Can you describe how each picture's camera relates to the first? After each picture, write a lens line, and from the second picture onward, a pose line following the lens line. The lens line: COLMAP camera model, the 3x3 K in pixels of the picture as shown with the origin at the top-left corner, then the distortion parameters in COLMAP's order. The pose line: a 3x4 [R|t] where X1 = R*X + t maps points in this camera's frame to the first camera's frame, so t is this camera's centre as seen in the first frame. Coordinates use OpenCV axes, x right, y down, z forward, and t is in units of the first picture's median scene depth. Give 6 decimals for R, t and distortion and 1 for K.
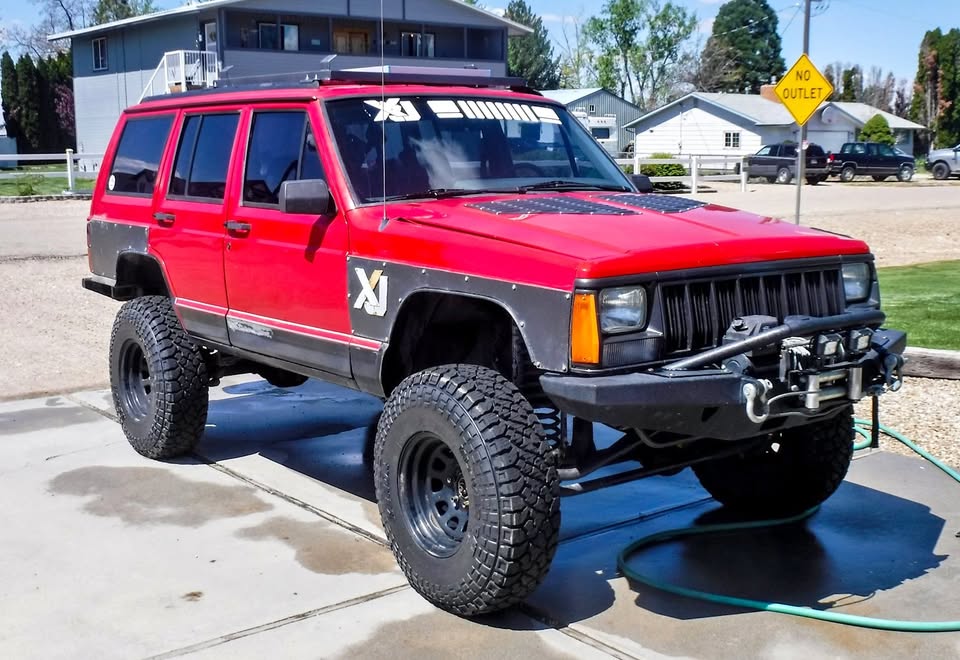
lens RADIAL K [[1160.8, 0, 480.0], [0, 1160.8, 330.0], [0, 0, 1]] dist [-0.017984, -0.034976]
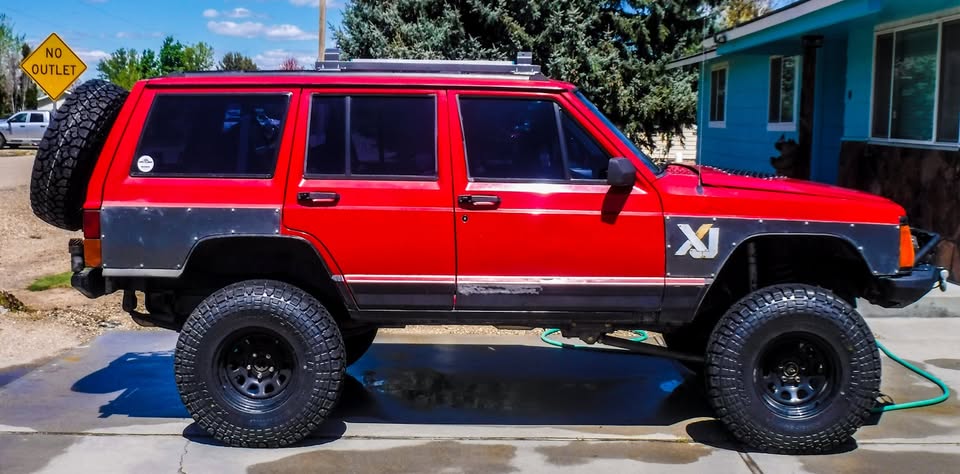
lens RADIAL K [[1092.7, 0, 480.0], [0, 1092.7, 237.0], [0, 0, 1]] dist [-0.038595, -0.018895]
pose [[0.636570, -0.069483, 0.768082, -1.033985], [0.105568, 0.994409, 0.002466, -0.057290], [-0.763959, 0.079515, 0.640346, 0.333894]]
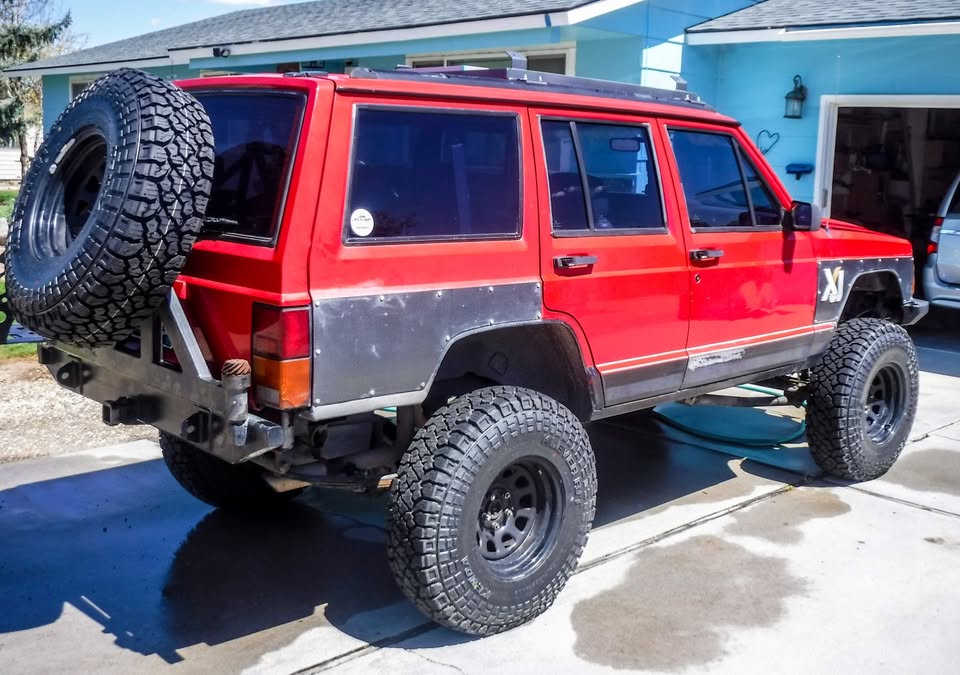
lens RADIAL K [[1037.0, 0, 482.0], [0, 1037.0, 306.6], [0, 0, 1]] dist [-0.053292, -0.015103]
pose [[-0.092366, -0.135693, 0.986436, -1.027597], [0.125663, 0.981162, 0.146734, -0.195129], [-0.987764, 0.137511, -0.073574, 1.262460]]
